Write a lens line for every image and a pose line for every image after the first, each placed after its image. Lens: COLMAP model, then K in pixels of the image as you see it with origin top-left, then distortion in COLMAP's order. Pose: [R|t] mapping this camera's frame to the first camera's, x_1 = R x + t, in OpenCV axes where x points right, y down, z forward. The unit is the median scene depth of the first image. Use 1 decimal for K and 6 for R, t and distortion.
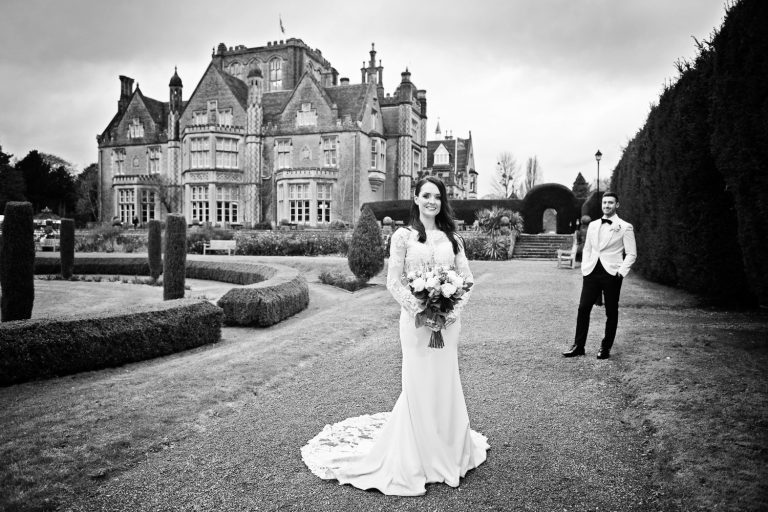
lens RADIAL K [[521.7, 0, 382.2], [0, 521.7, 259.2], [0, 0, 1]] dist [-0.051667, -0.004984]
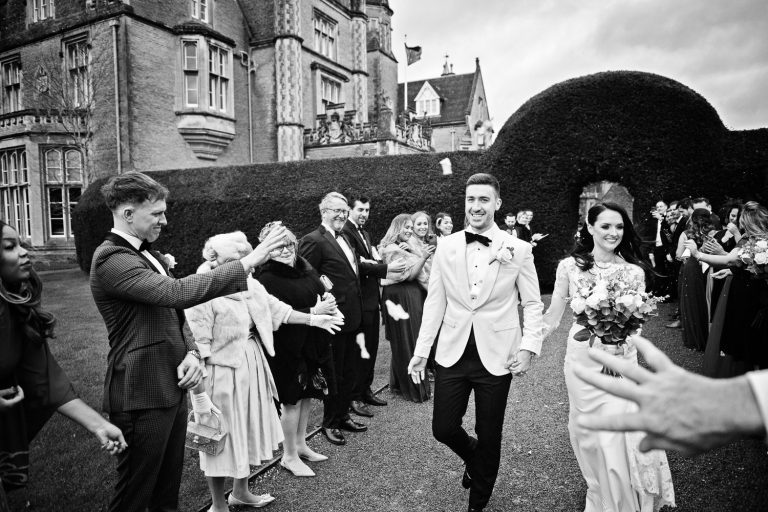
lens RADIAL K [[521.7, 0, 382.2], [0, 521.7, 259.2], [0, 0, 1]] dist [-0.051667, -0.004984]
pose [[0.992878, -0.015642, -0.118104, 0.181555], [0.019770, 0.999231, 0.033860, -0.054681], [0.117484, -0.035954, 0.992424, 0.550074]]
